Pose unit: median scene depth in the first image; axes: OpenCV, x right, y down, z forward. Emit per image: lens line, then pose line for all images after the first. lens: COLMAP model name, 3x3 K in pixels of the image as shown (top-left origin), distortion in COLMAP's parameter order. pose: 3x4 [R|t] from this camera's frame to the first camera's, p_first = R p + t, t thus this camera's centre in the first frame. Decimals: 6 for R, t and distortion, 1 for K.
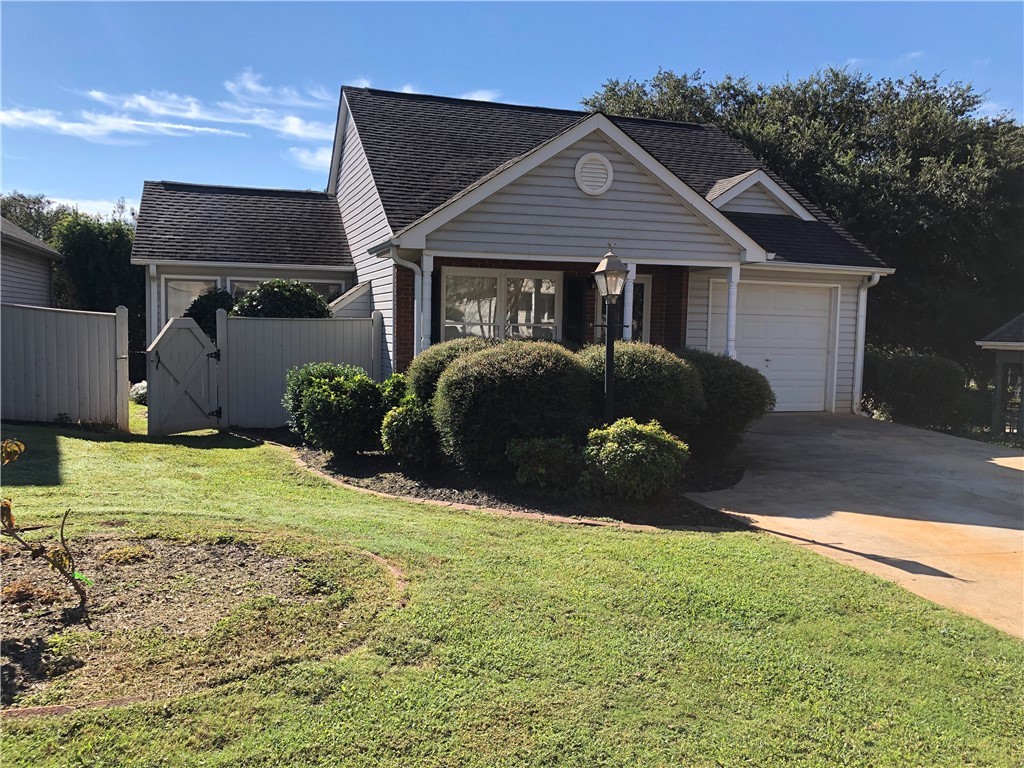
lens RADIAL K [[840.2, 0, 515.6], [0, 840.2, 386.8], [0, 0, 1]] dist [0.040247, -0.043337]
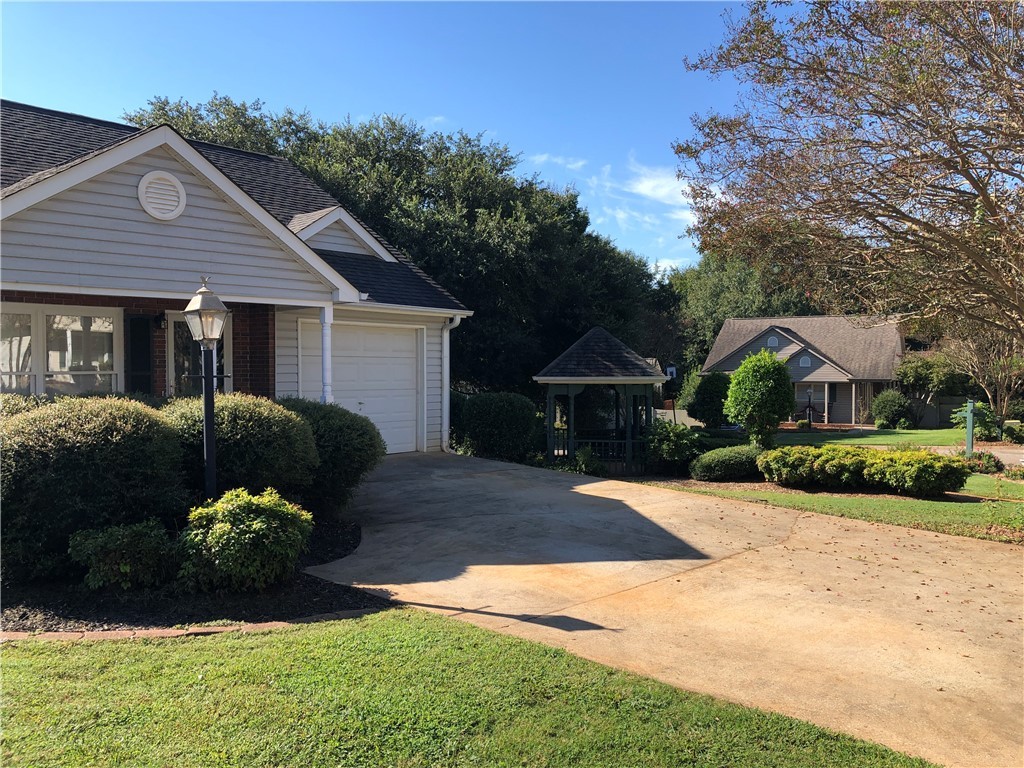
lens RADIAL K [[840.2, 0, 517.6], [0, 840.2, 385.7], [0, 0, 1]] dist [0.040247, -0.043337]
pose [[0.870113, -0.032770, 0.491761, -0.021616], [0.055027, 0.998008, -0.030859, -0.016012], [-0.489770, 0.053911, 0.870183, 0.097210]]
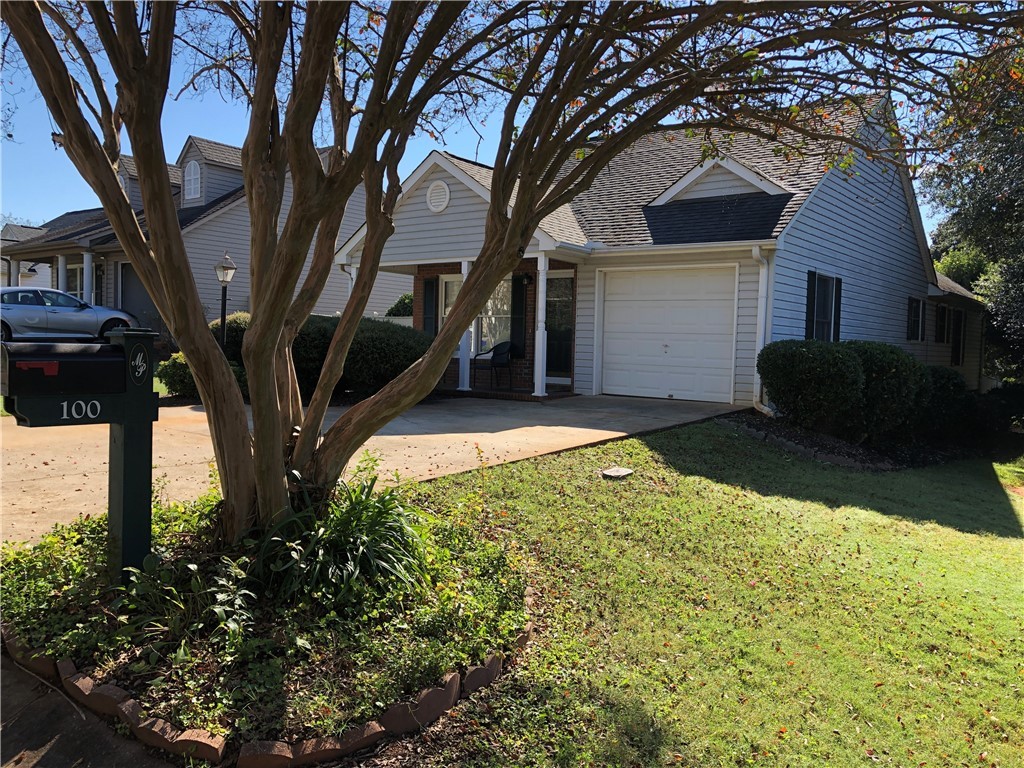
lens RADIAL K [[840.2, 0, 509.8], [0, 840.2, 383.5], [0, 0, 1]] dist [0.040247, -0.043337]
pose [[0.542293, 0.032321, -0.839567, 1.327484], [-0.079451, 0.996755, -0.012947, 0.050522], [0.836424, 0.073726, 0.543101, 0.413162]]
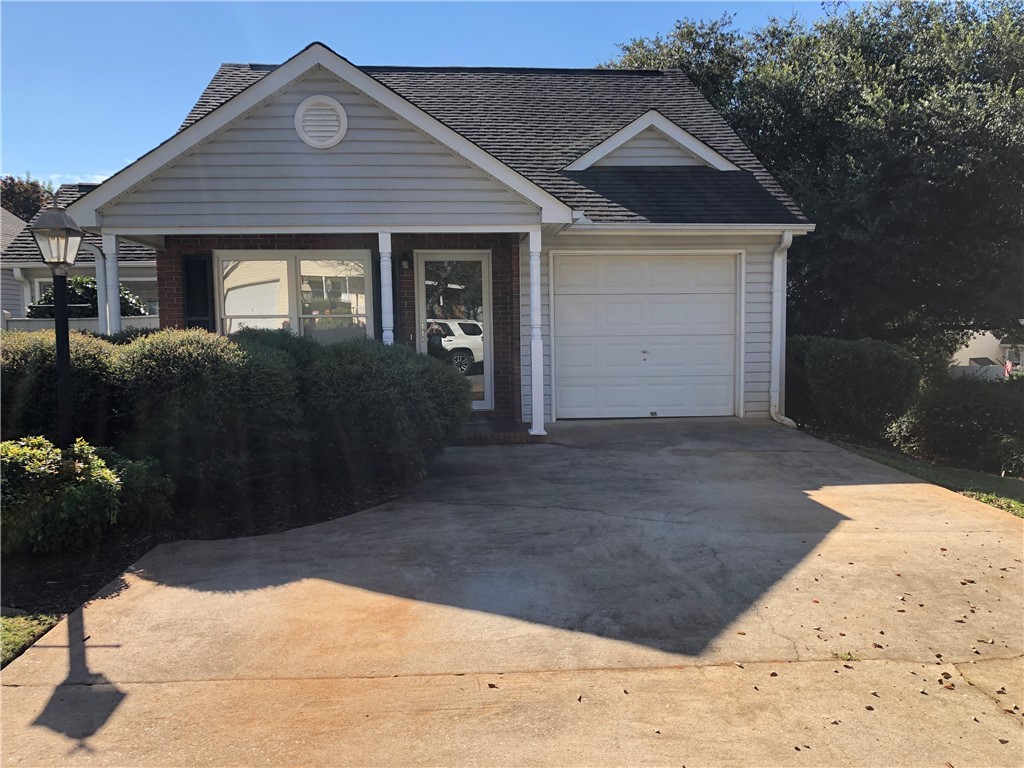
lens RADIAL K [[840.2, 0, 525.4], [0, 840.2, 385.5], [0, 0, 1]] dist [0.040247, -0.043337]
pose [[0.971279, -0.016396, -0.237376, 0.486043], [0.015310, 0.999862, -0.006416, 0.003834], [0.237449, 0.002597, 0.971397, 0.284316]]
